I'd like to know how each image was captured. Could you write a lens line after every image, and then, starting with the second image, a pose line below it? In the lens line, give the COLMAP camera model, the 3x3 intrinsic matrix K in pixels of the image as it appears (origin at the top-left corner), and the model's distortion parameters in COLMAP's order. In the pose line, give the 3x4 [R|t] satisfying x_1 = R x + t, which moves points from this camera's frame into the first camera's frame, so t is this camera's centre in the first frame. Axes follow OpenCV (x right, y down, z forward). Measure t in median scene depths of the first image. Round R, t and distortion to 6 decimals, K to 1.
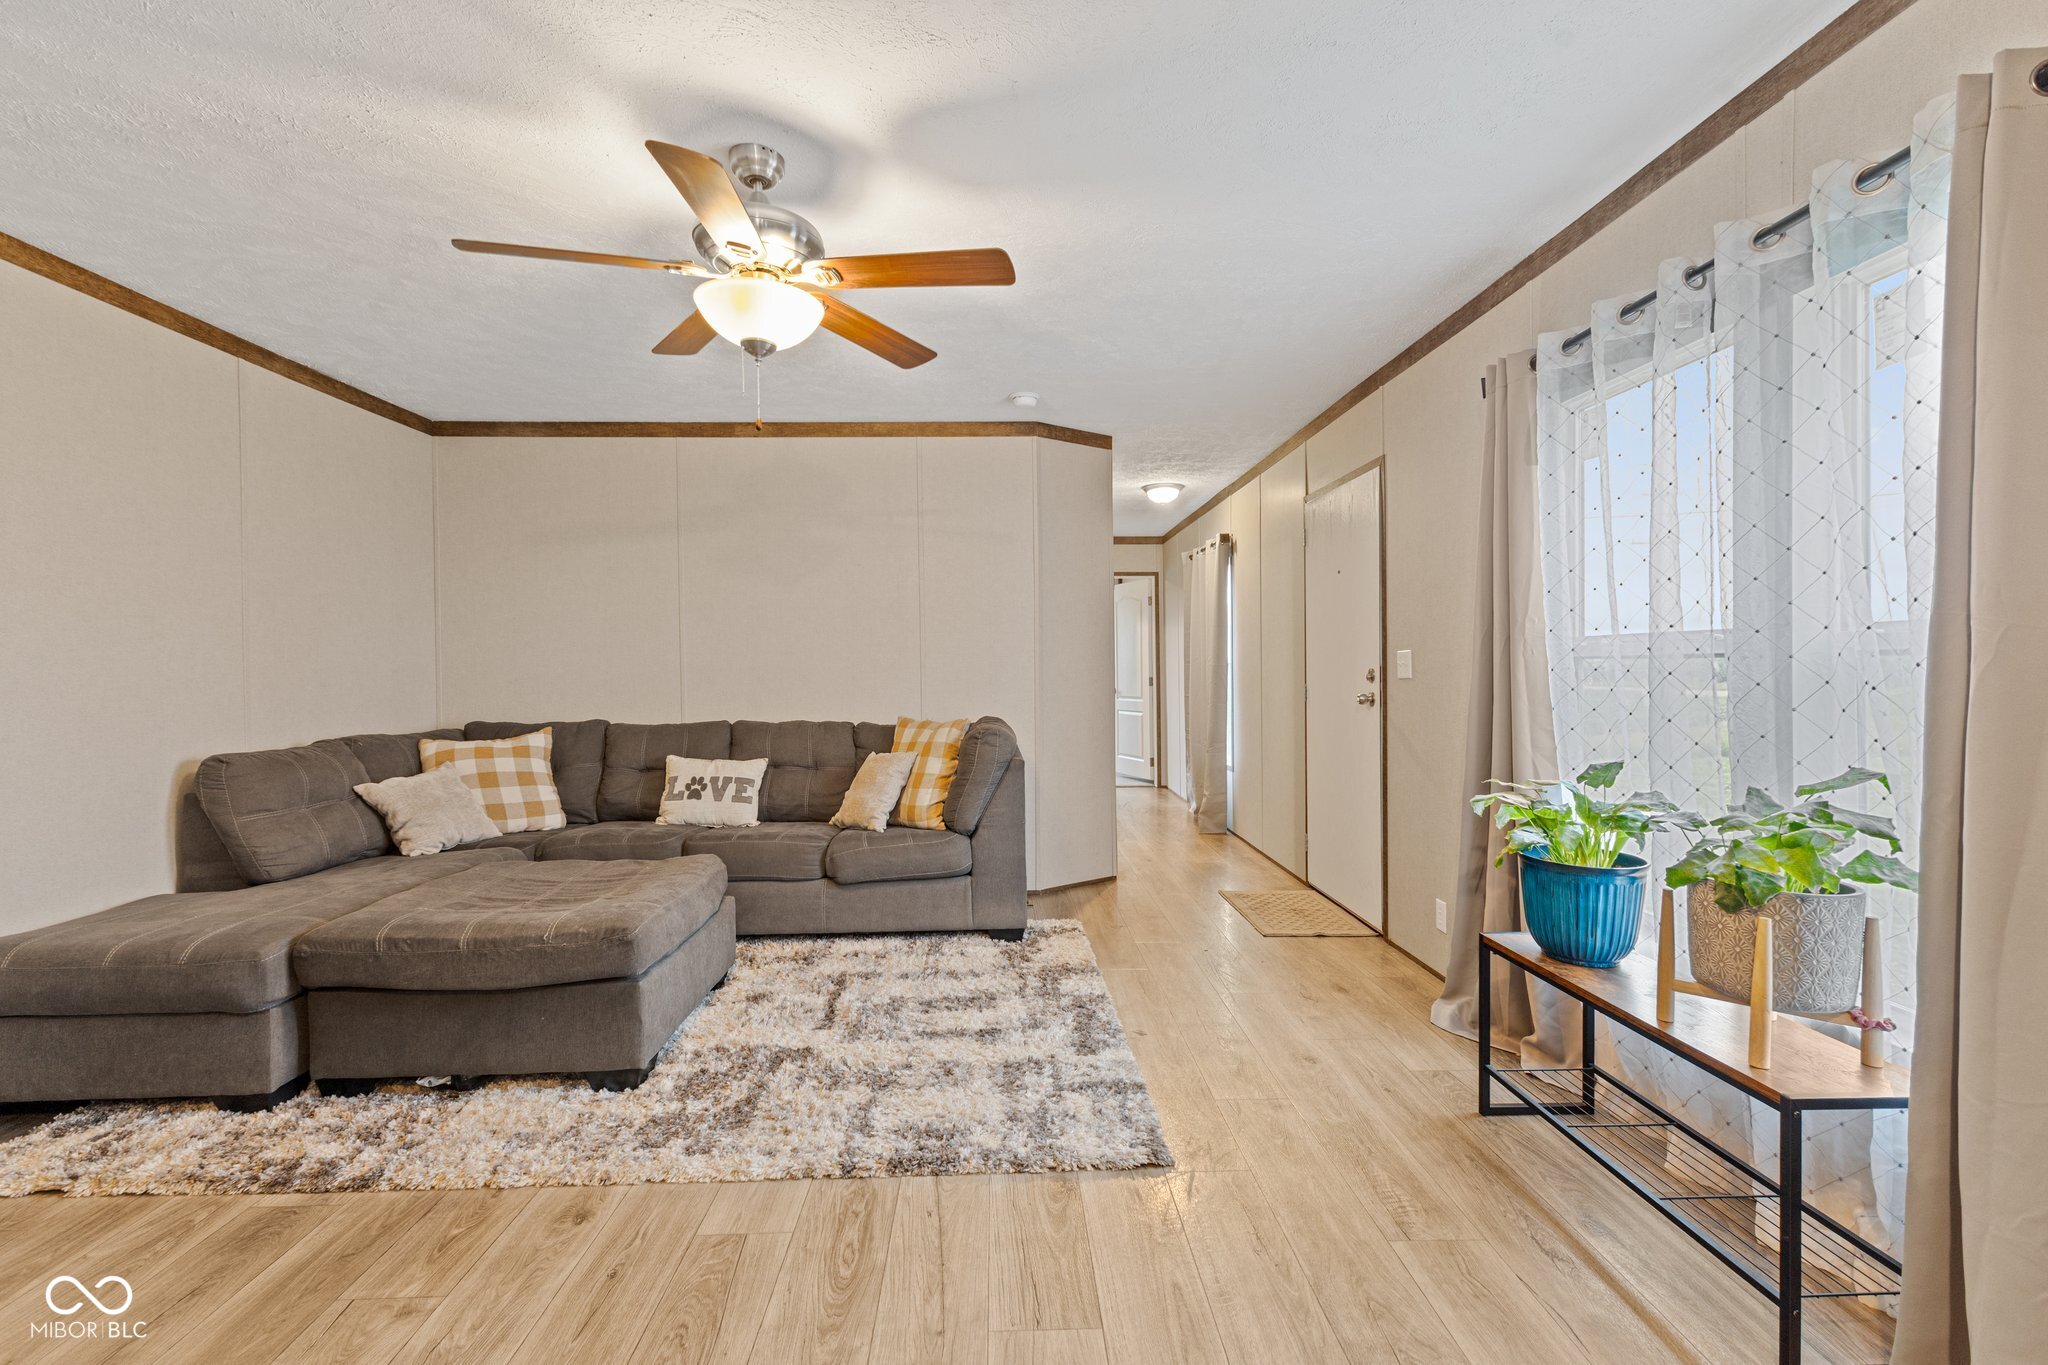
lens RADIAL K [[883.4, 0, 1037.0], [0, 883.4, 683.2], [0, 0, 1]] dist [0.008523, -0.002569]
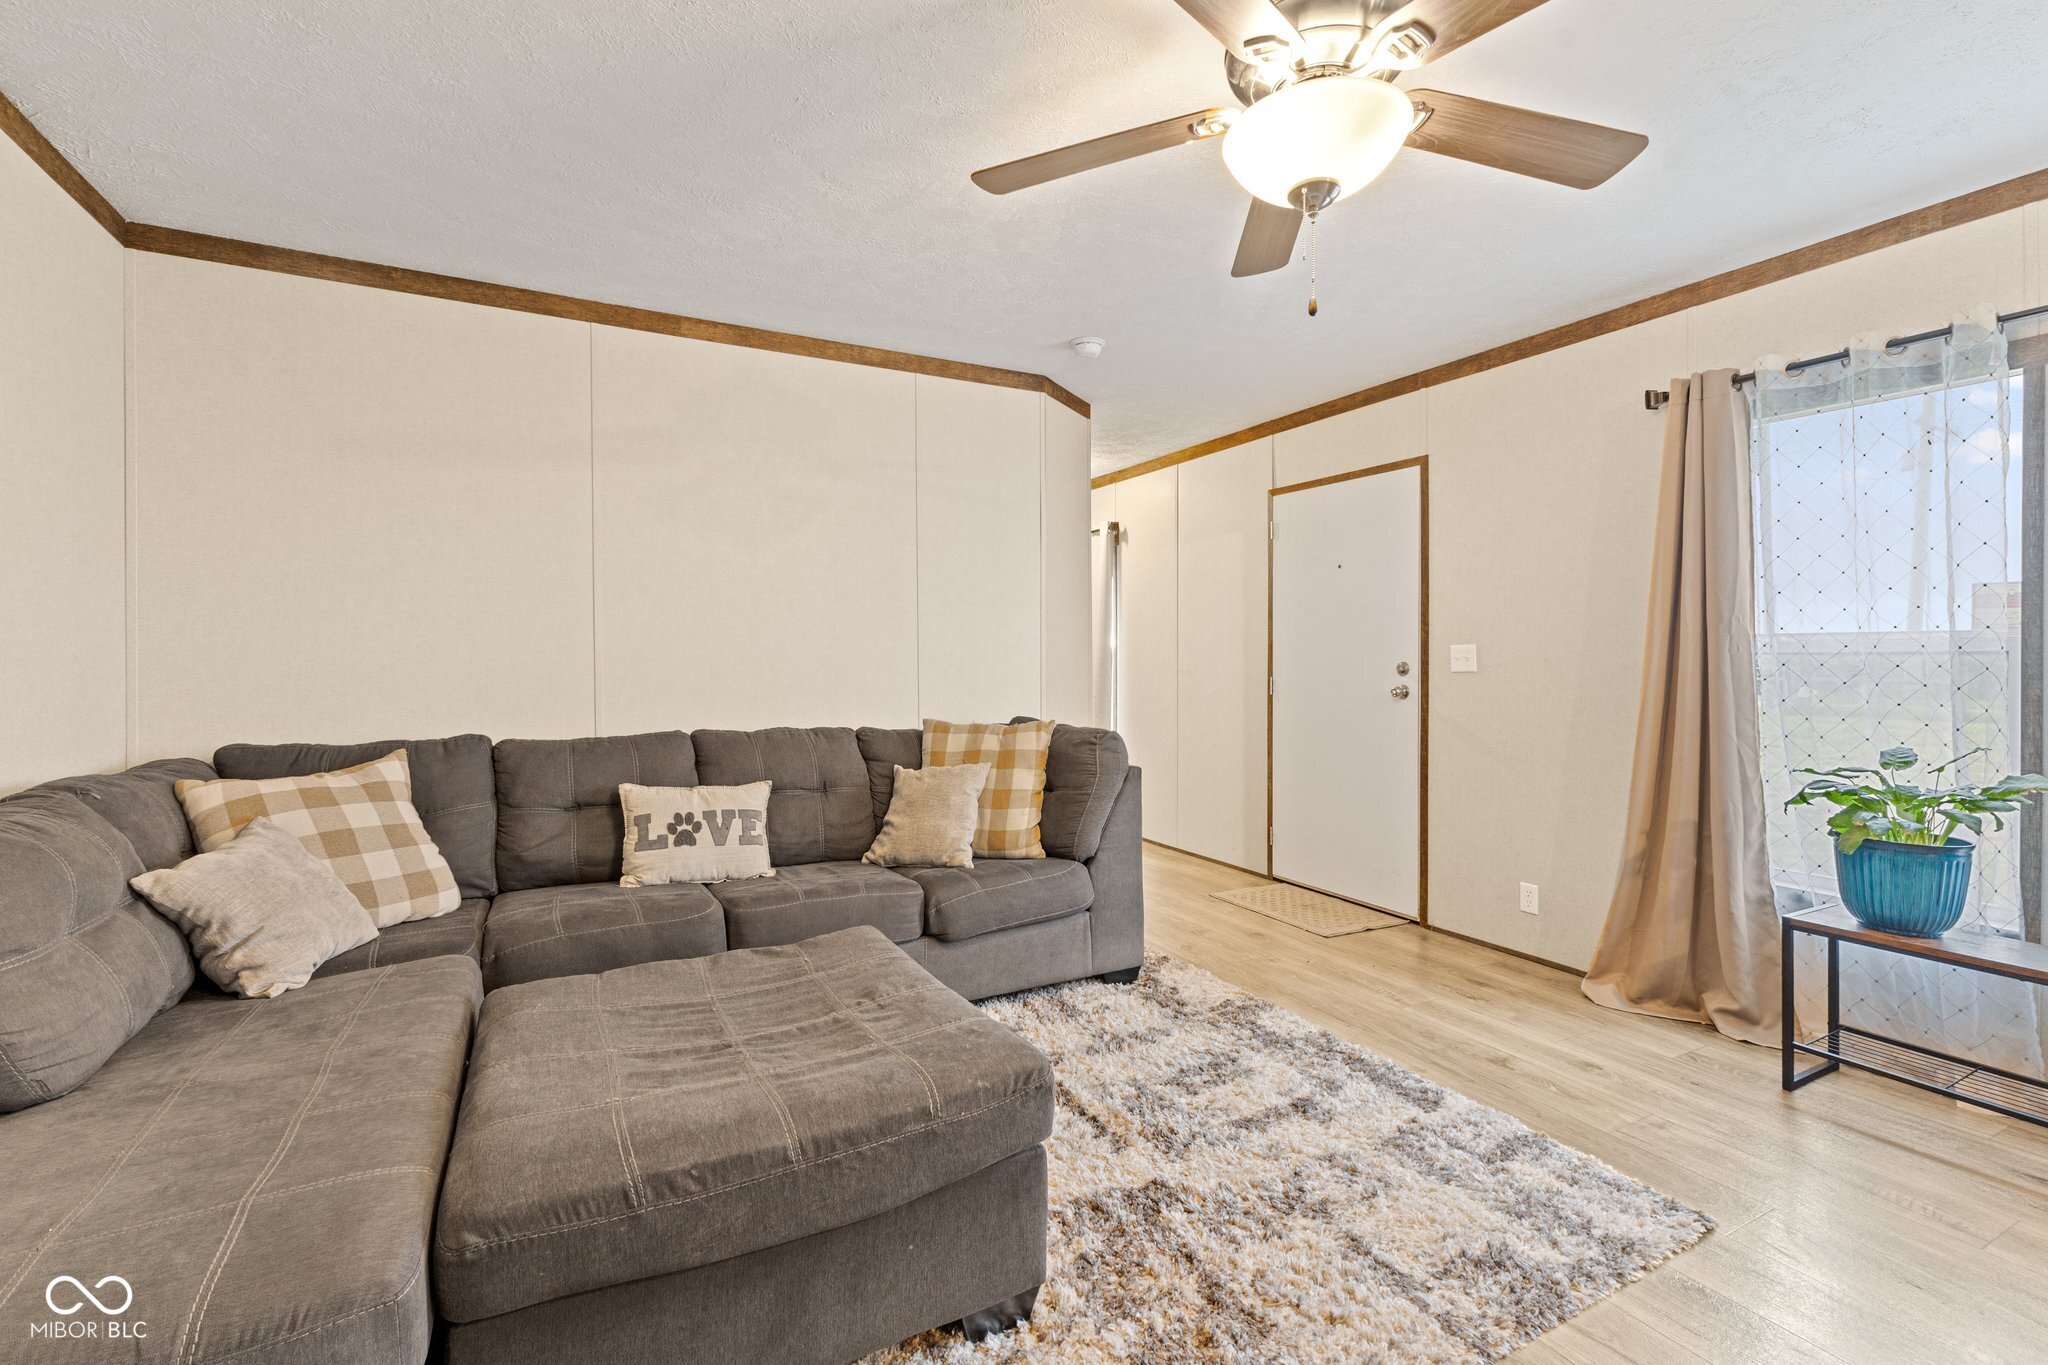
lens RADIAL K [[883.4, 0, 1019.6], [0, 883.4, 666.8], [0, 0, 1]] dist [0.008523, -0.002569]
pose [[0.901954, 0.002363, 0.431826, -0.467609], [0.001595, 0.999960, -0.008803, -0.002677], [-0.431830, 0.008629, 0.901914, 0.269422]]
